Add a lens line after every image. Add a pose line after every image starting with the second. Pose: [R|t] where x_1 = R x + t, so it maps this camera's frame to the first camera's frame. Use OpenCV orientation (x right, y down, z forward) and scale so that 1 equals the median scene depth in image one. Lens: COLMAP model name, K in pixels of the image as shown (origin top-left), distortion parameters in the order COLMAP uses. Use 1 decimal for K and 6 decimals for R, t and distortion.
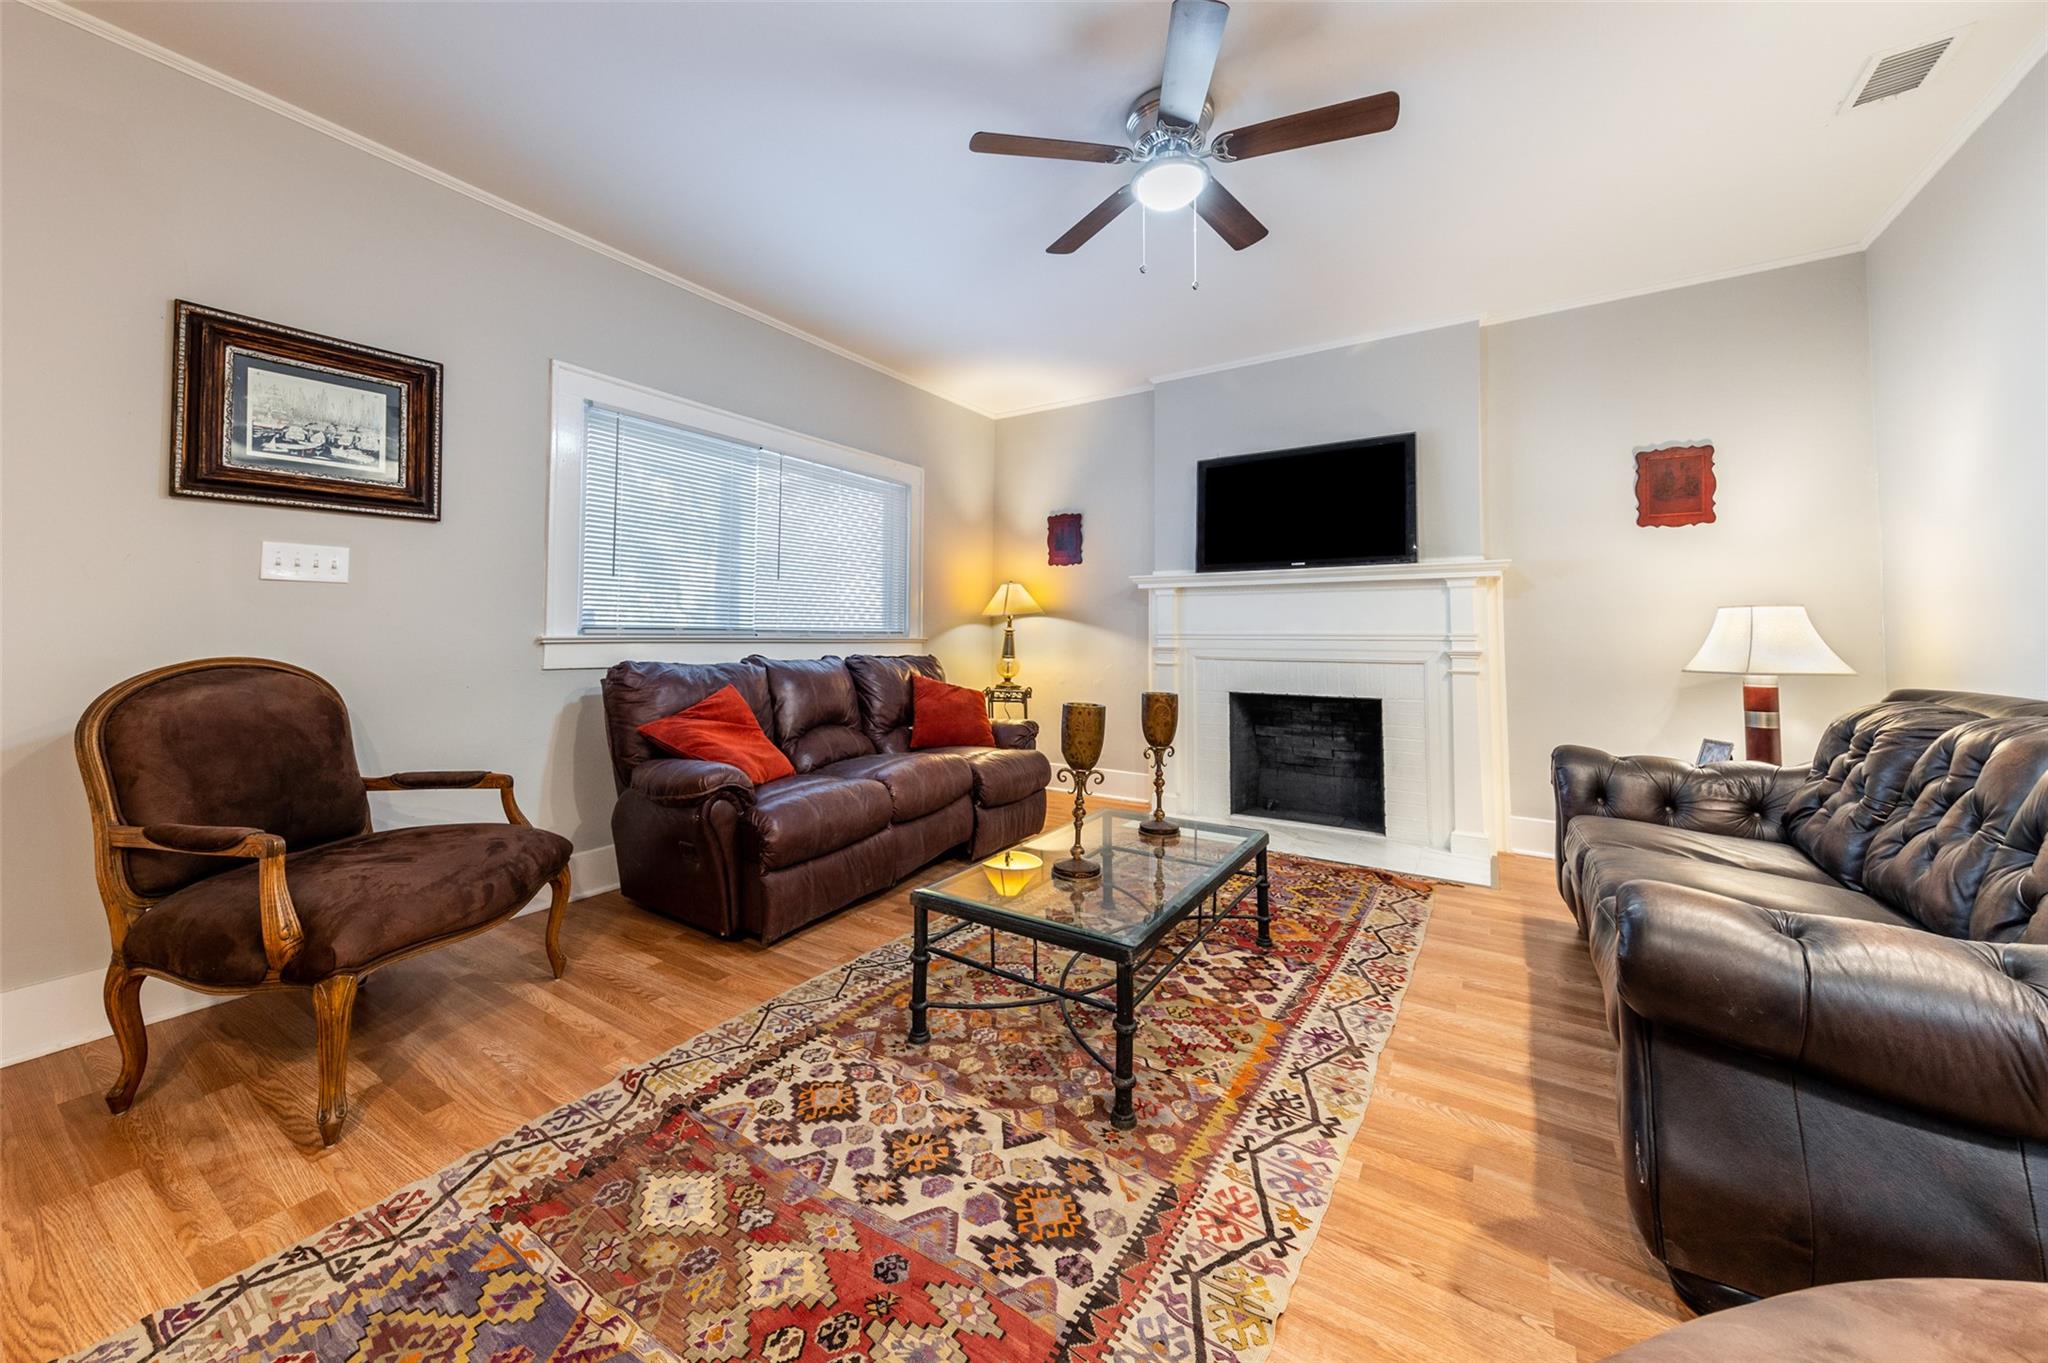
lens RADIAL K [[720.4, 0, 1011.6], [0, 720.4, 614.4], [0, 0, 1]] dist [0.013876, -0.000177]
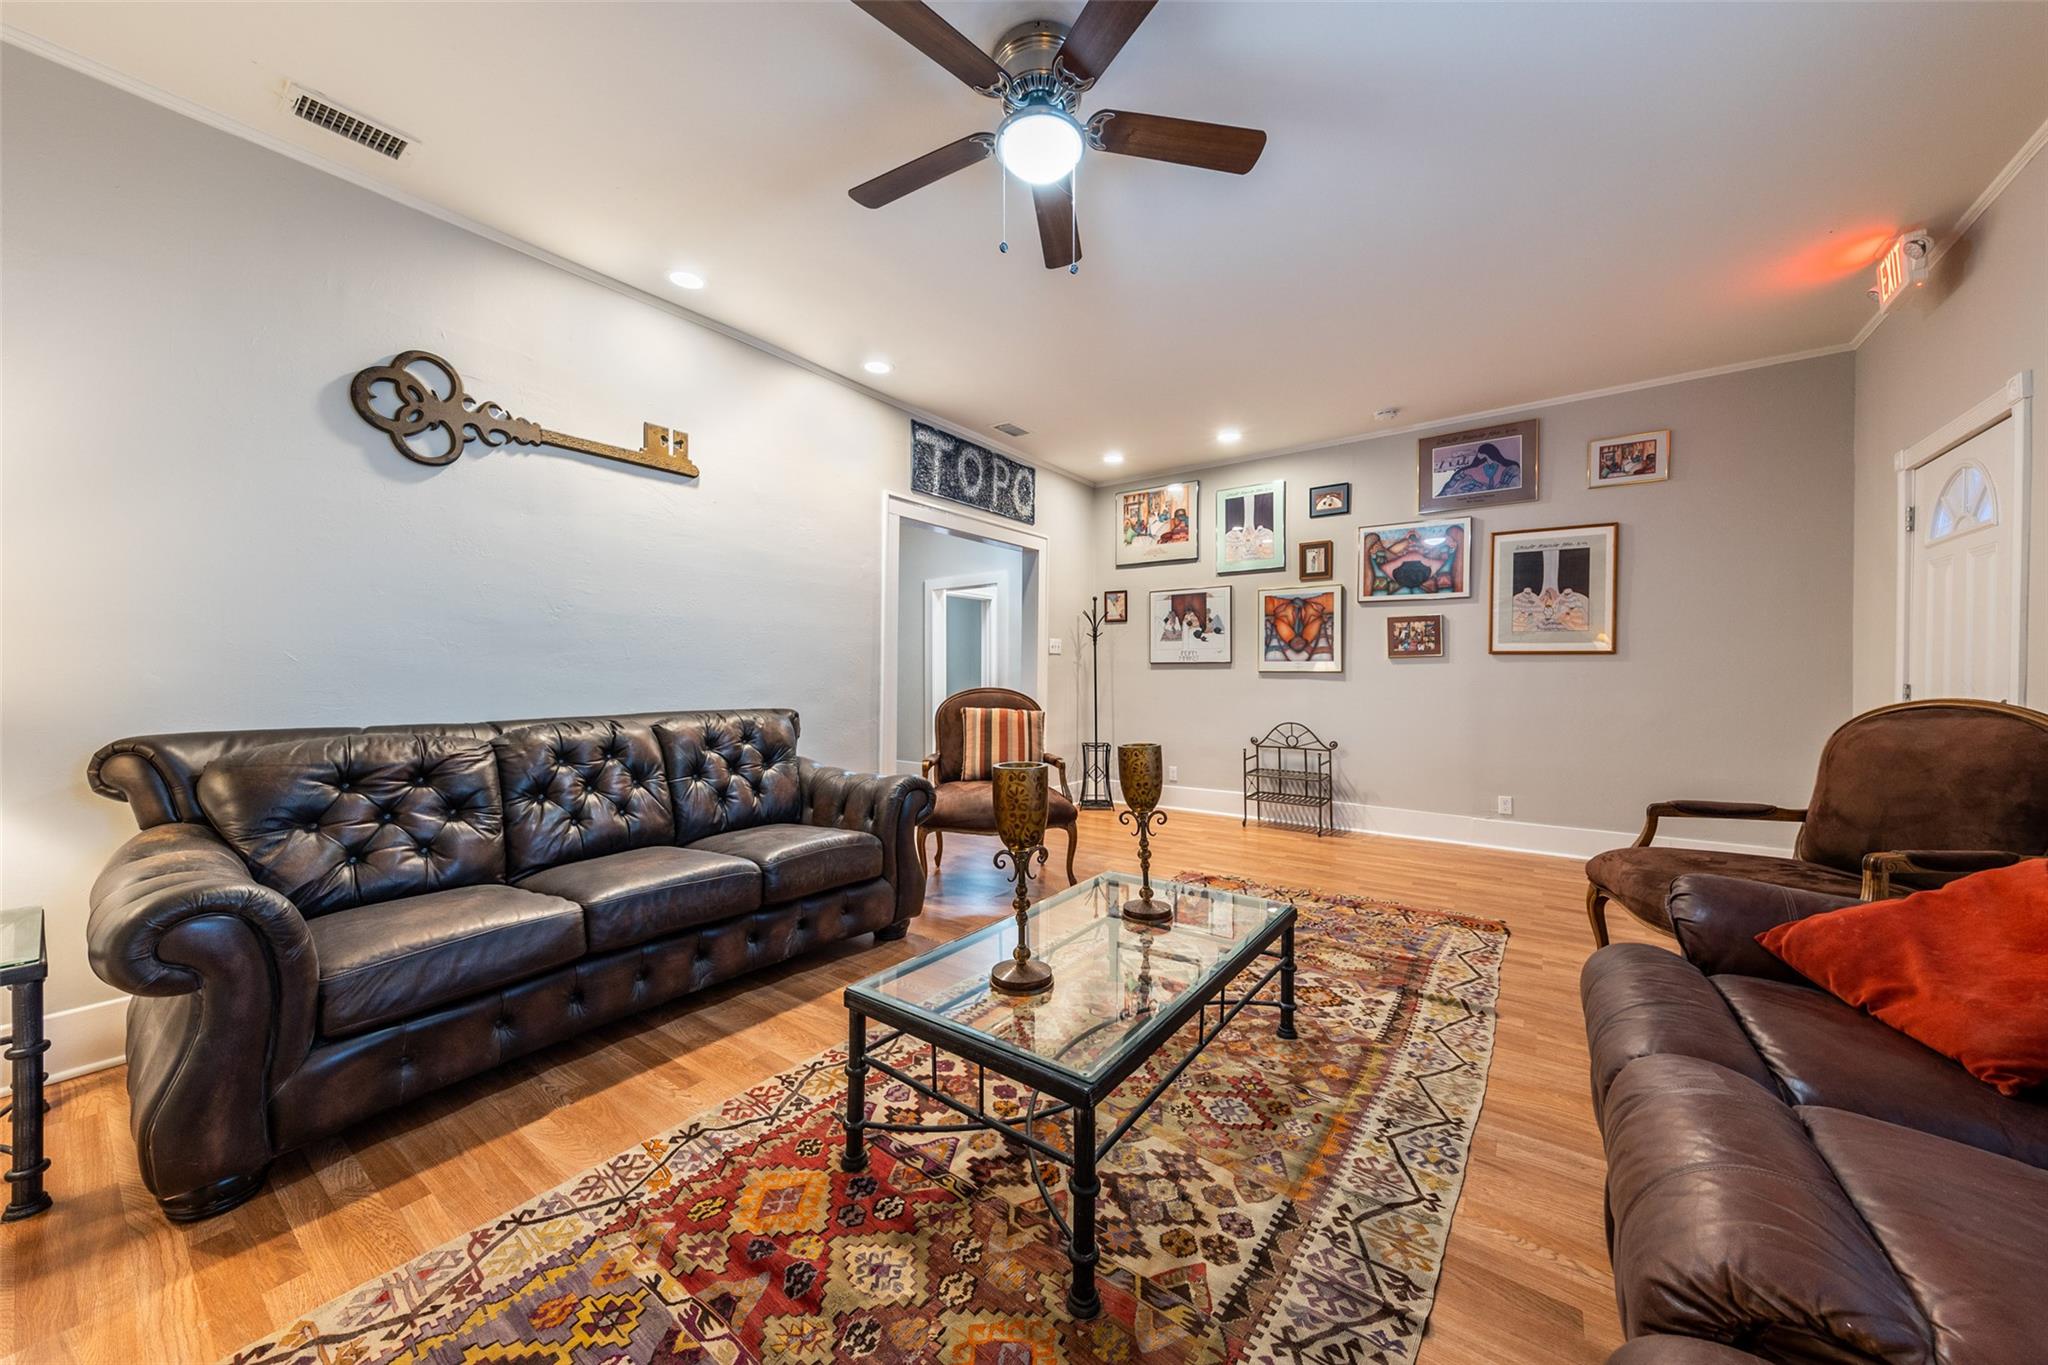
lens RADIAL K [[720.4, 0, 1031.5], [0, 720.4, 678.1], [0, 0, 1]] dist [0.013876, -0.000177]
pose [[-0.999160, -0.002067, 0.040928, 0.232273], [-0.002933, 0.999773, -0.021111, 0.060117], [-0.040875, -0.021214, -0.998939, 2.242244]]
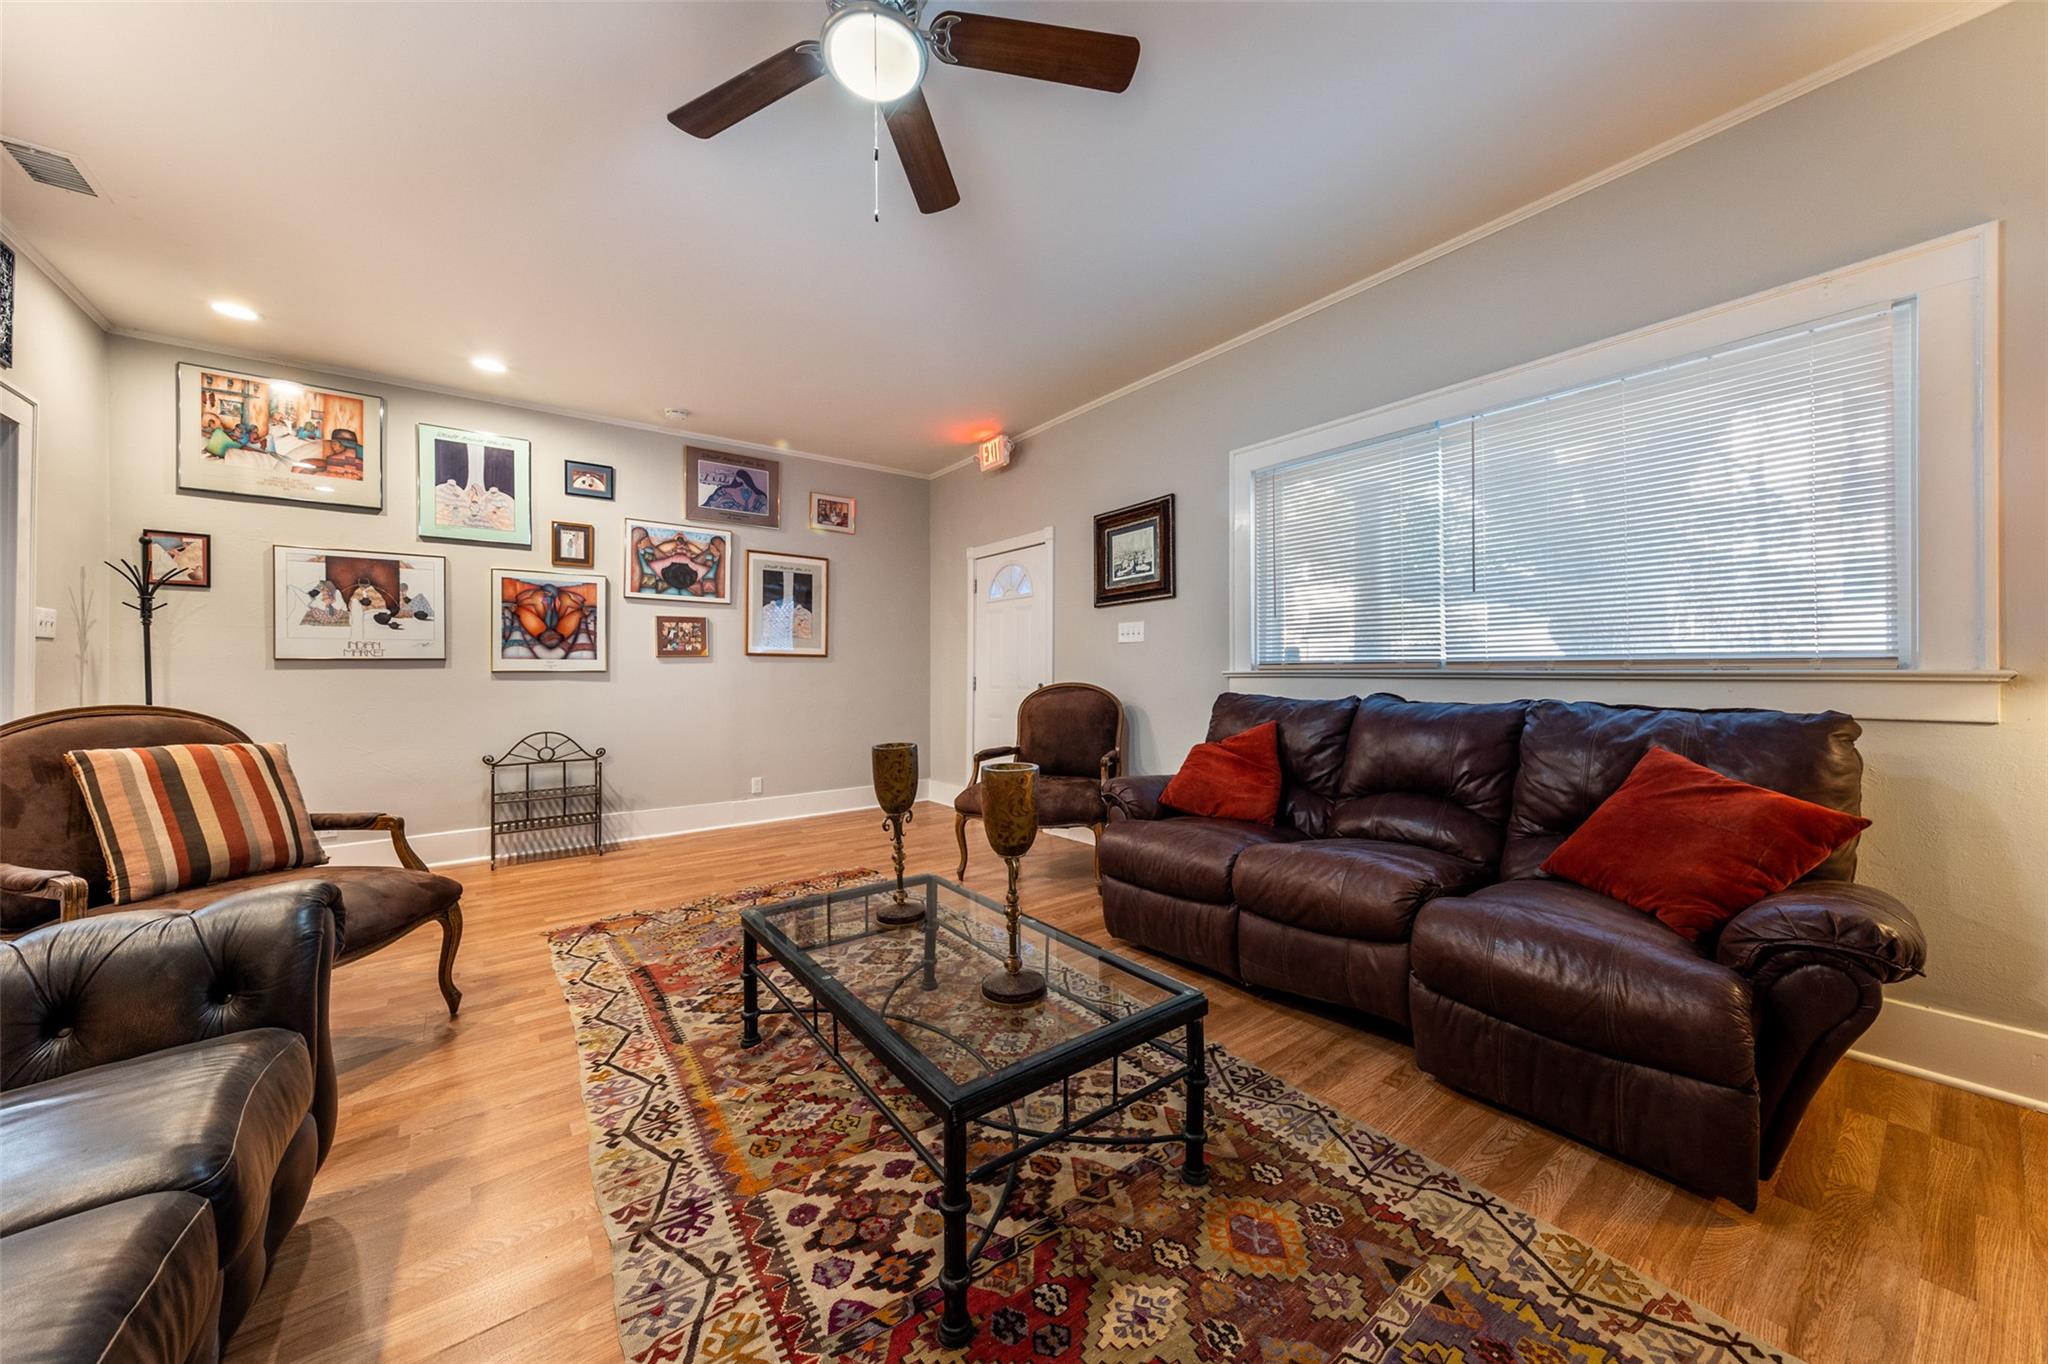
lens RADIAL K [[720.4, 0, 1020.5], [0, 720.4, 681.3], [0, 0, 1]] dist [0.013876, -0.000177]
pose [[-0.325324, 0.015674, -0.945473, 1.061744], [0.032856, 0.999446, 0.005263, 0.043467], [0.945032, -0.029352, -0.325659, 1.651969]]
